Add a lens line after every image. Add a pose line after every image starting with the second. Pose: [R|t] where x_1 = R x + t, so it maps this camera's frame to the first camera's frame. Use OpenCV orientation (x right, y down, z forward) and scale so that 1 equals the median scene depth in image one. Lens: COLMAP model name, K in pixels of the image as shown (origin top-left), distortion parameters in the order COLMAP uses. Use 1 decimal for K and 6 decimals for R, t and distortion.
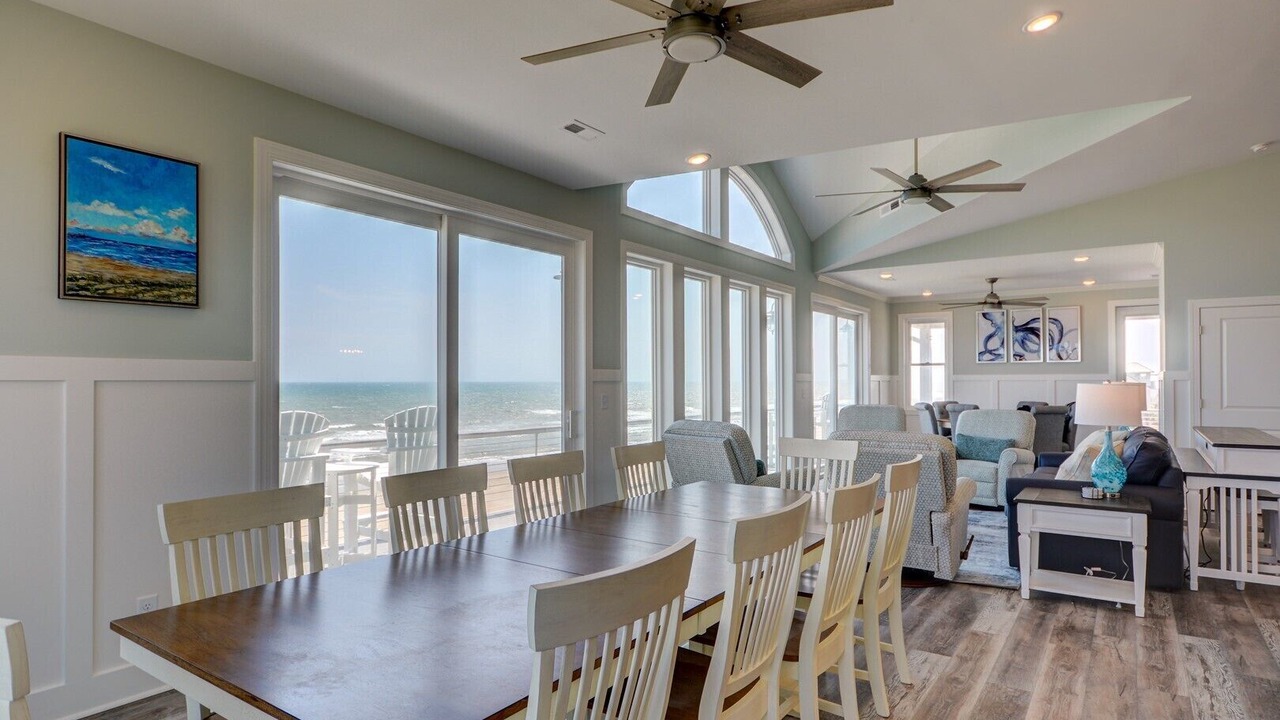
lens RADIAL K [[696.8, 0, 668.2], [0, 696.8, 365.7], [0, 0, 1]] dist [0.033367, 0.000176]
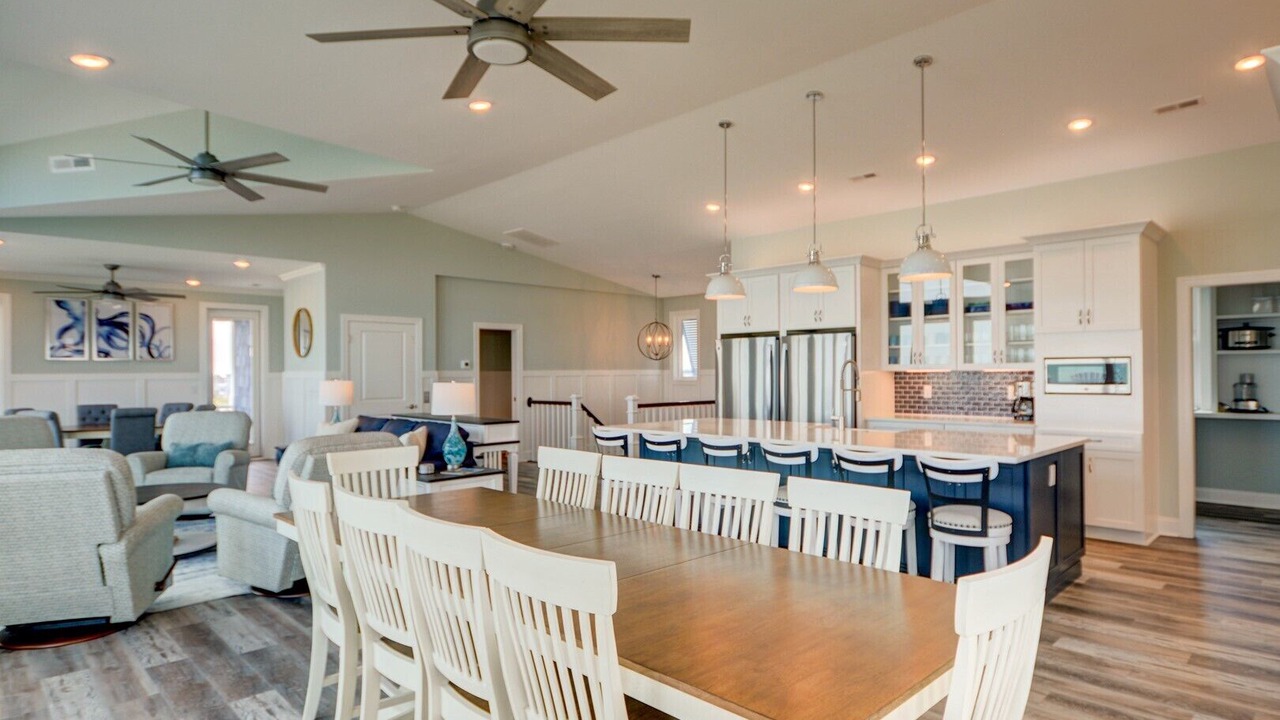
lens RADIAL K [[697.6, 0, 647.9], [0, 697.6, 365.1], [0, 0, 1]] dist [-0.005079, 0.001724]
pose [[0.209564, 0.009931, 0.977745, -0.220502], [-0.011806, 0.999901, -0.007626, 0.000306], [-0.977724, -0.009945, 0.209661, 0.140501]]
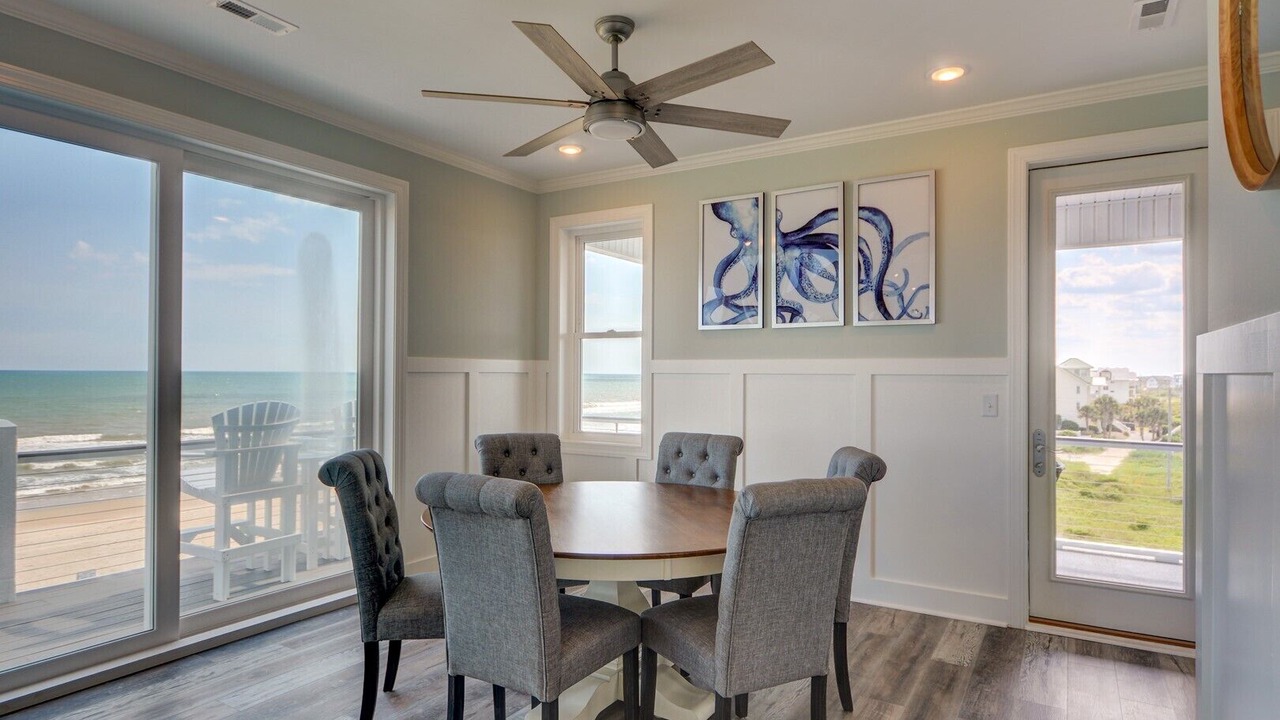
lens RADIAL K [[697.6, 0, 647.9], [0, 697.6, 365.1], [0, 0, 1]] dist [-0.005079, 0.001724]
pose [[0.999127, 0.009052, 0.040789, 0.409311], [-0.009385, 0.999924, 0.007984, 0.013805], [-0.040713, -0.008360, 0.999136, 0.626547]]
